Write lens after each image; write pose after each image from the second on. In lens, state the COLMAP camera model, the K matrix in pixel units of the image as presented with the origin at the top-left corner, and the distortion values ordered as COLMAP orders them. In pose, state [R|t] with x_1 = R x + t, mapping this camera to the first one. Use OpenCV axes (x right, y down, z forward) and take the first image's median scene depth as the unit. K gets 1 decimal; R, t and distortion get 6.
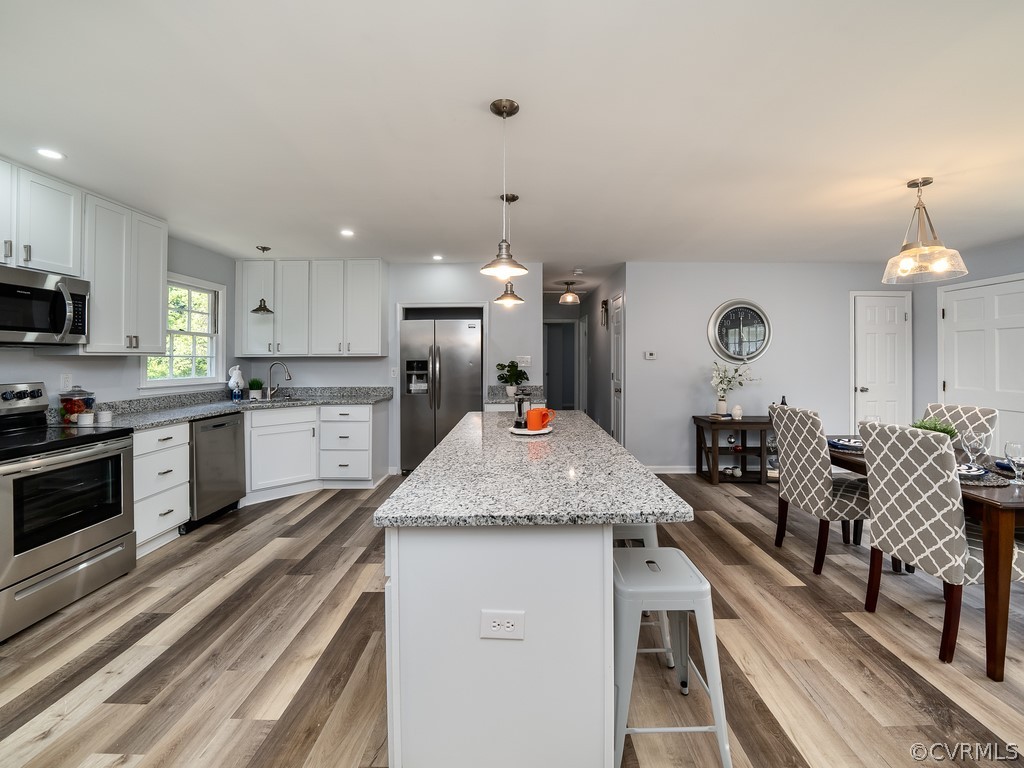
lens RADIAL K [[434.9, 0, 521.3], [0, 434.9, 351.1], [0, 0, 1]] dist [-0.024632, 0.001846]
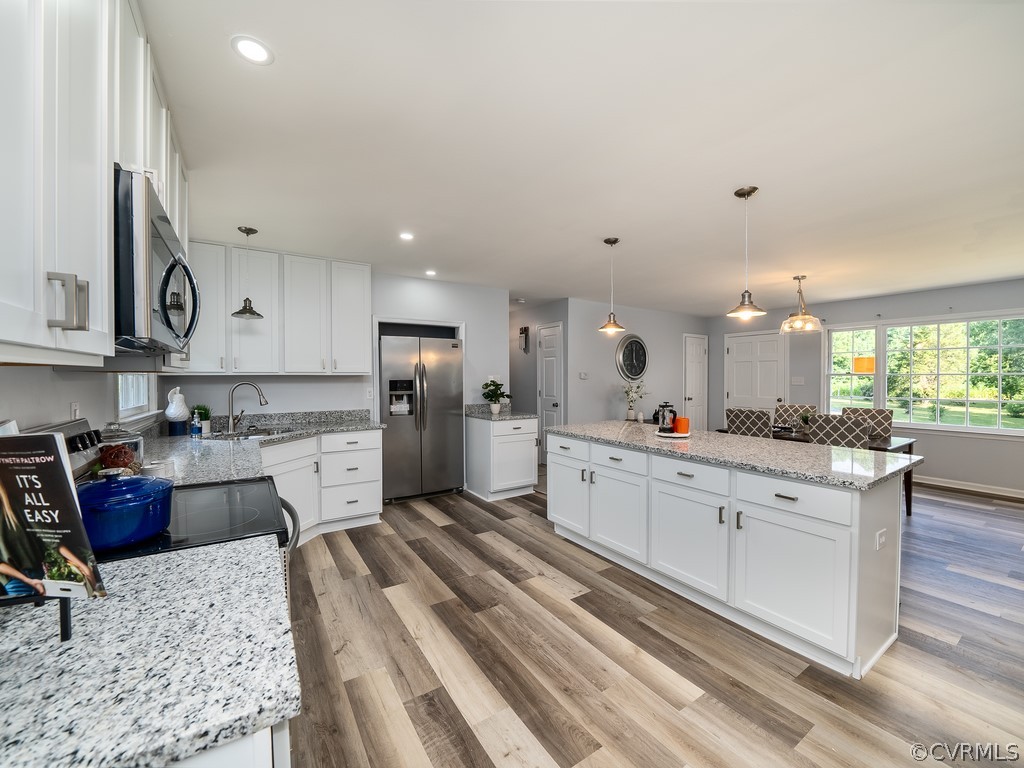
lens RADIAL K [[411.4, 0, 517.8], [0, 411.4, 382.2], [0, 0, 1]] dist [-0.024952, 0.001934]
pose [[0.833953, -0.004657, 0.551815, -0.600063], [-0.010540, 0.999648, 0.024365, 0.002497], [-0.551734, -0.026135, 0.833611, 0.146144]]
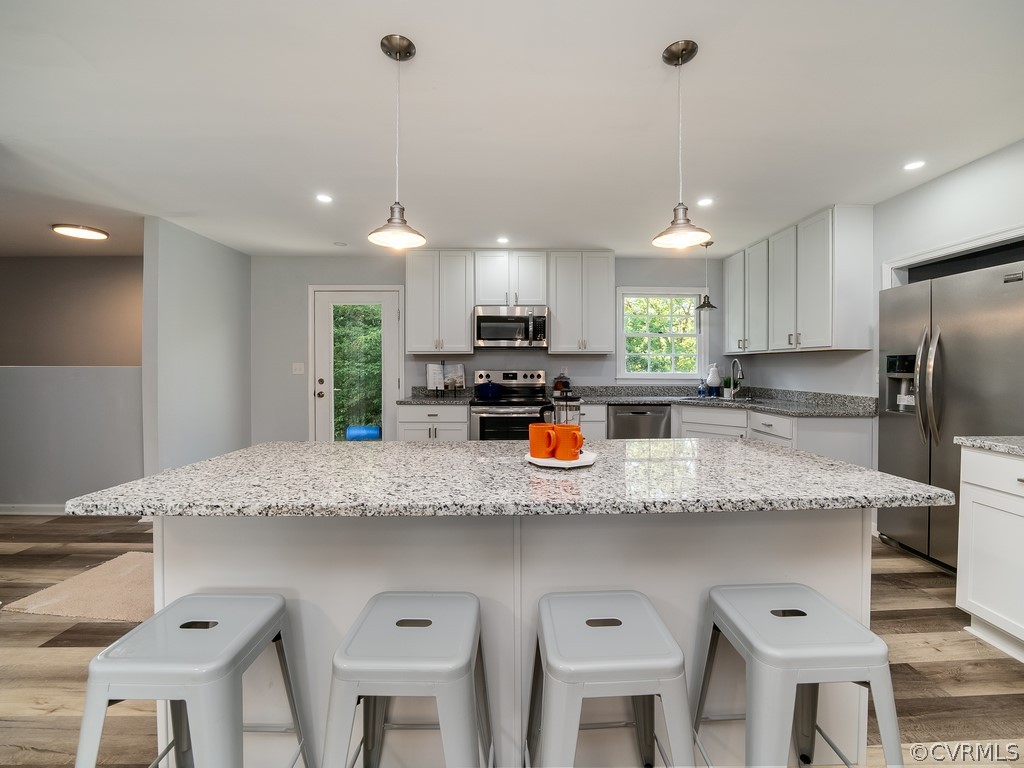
lens RADIAL K [[411.4, 0, 514.9], [0, 411.4, 373.4], [0, 0, 1]] dist [-0.024952, 0.001934]
pose [[0.016160, 0.023284, -0.999598, 0.339413], [0.015519, 0.999603, 0.023535, 0.029116], [0.999749, -0.015893, 0.015792, 0.542105]]
